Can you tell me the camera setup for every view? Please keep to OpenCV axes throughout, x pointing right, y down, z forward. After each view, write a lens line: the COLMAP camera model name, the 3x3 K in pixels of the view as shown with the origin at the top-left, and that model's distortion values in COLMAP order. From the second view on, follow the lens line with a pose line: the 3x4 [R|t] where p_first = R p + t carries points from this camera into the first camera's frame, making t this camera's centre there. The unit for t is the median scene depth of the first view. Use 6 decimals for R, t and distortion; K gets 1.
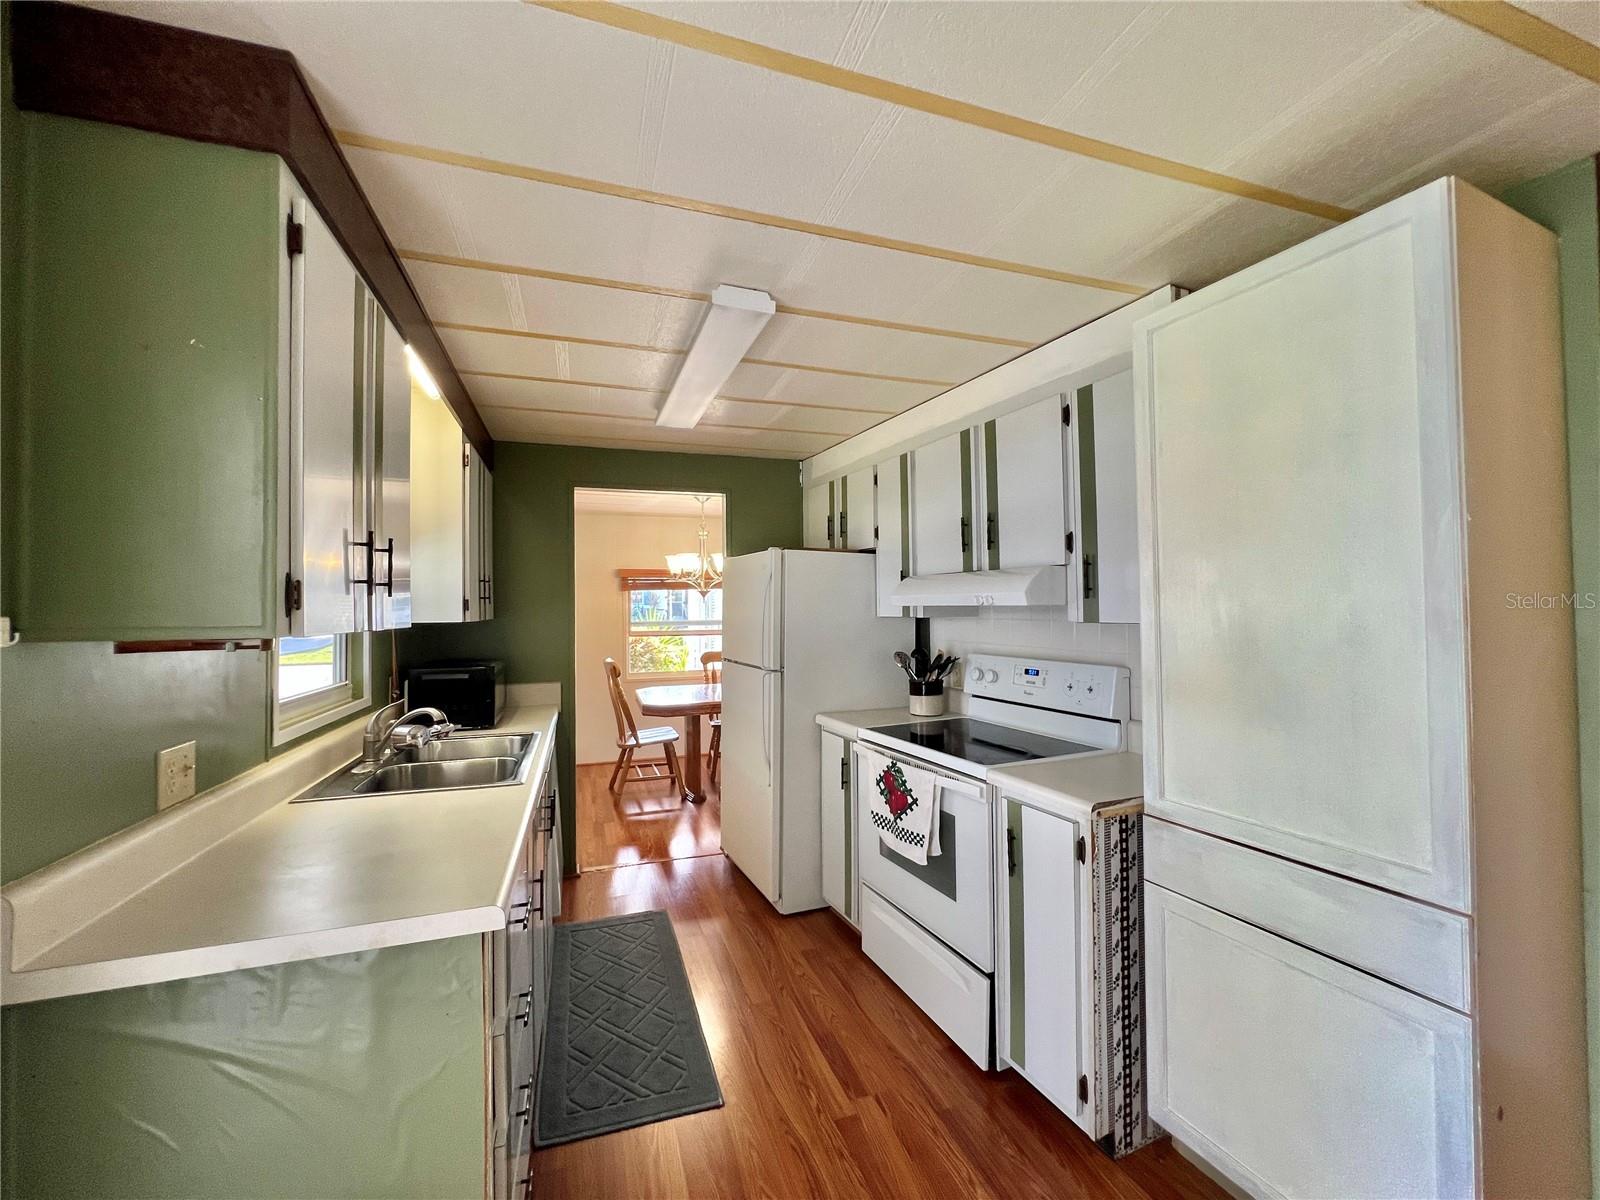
lens RADIAL K [[642.0, 0, 796.3], [0, 642.0, 601.7], [0, 0, 1]] dist [-0.001594, 0.001335]
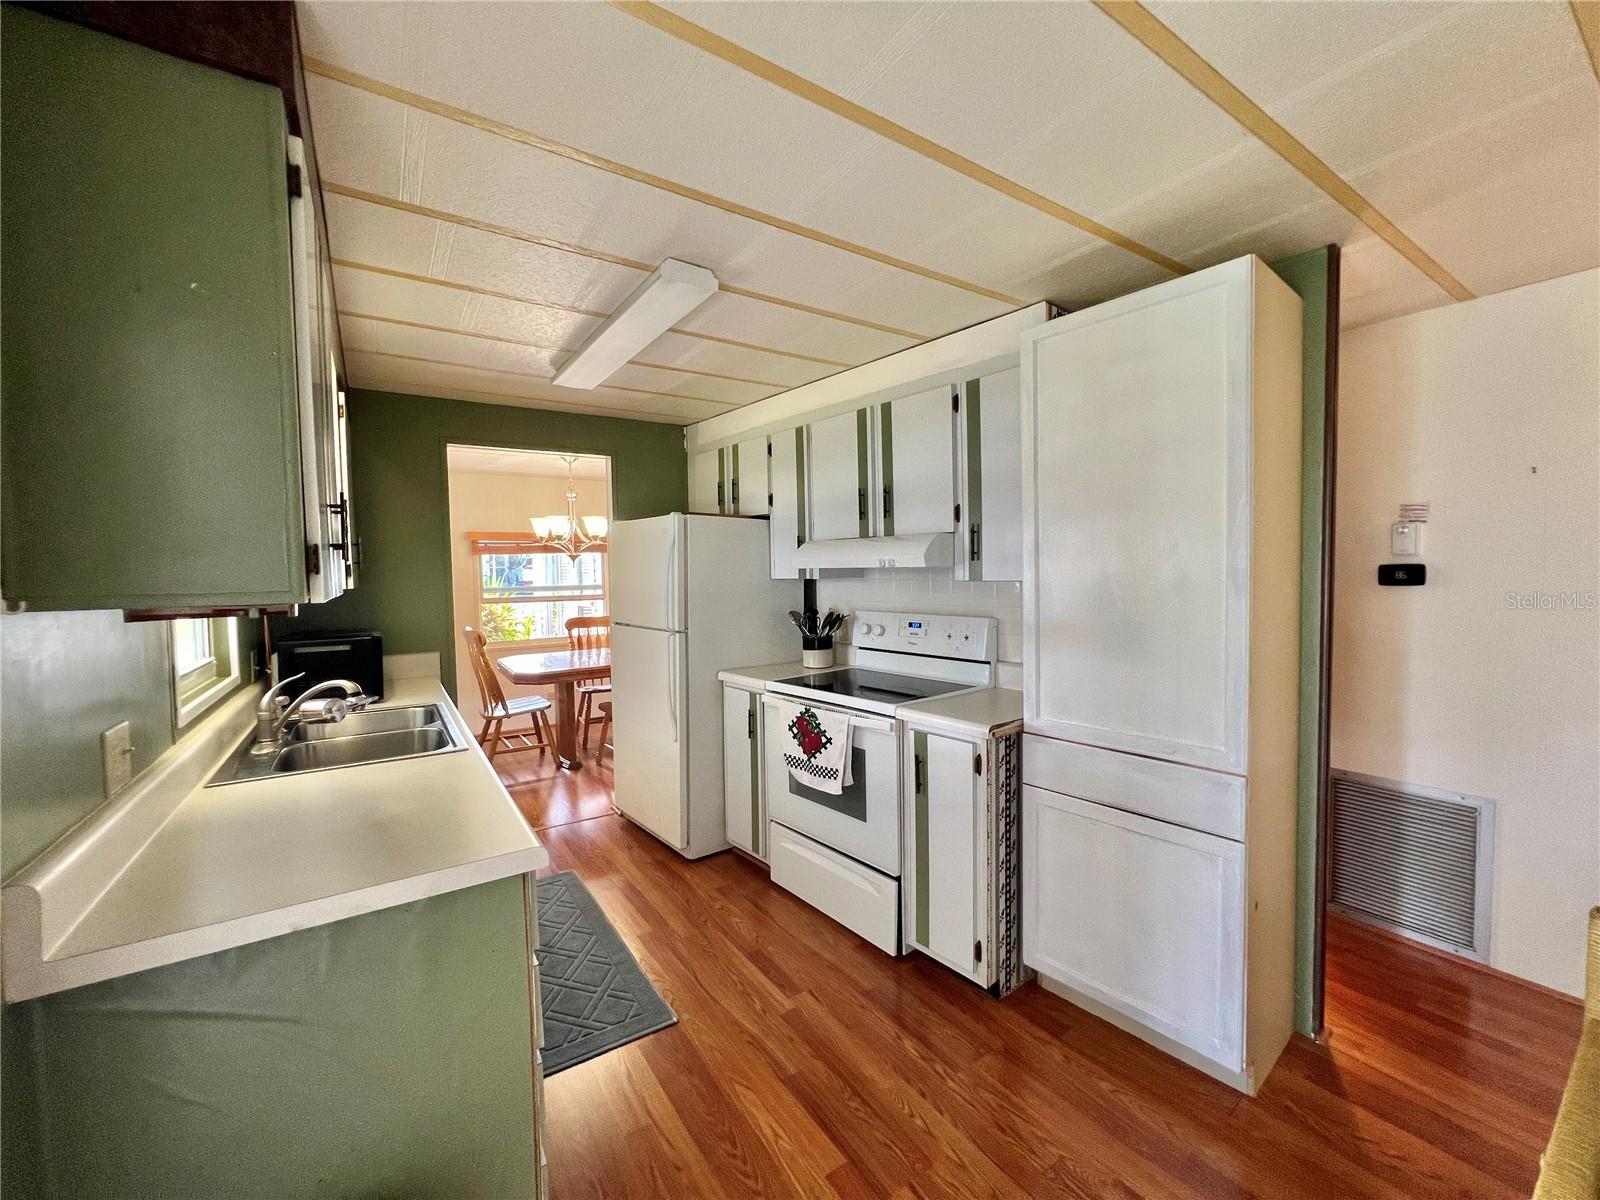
lens RADIAL K [[642.0, 0, 793.1], [0, 642.0, 601.7], [0, 0, 1]] dist [-0.001594, 0.001335]
pose [[0.966972, -0.019777, 0.254114, -0.166279], [0.005580, 0.998389, 0.056470, 0.001787], [-0.254821, -0.053187, 0.965524, -0.067869]]
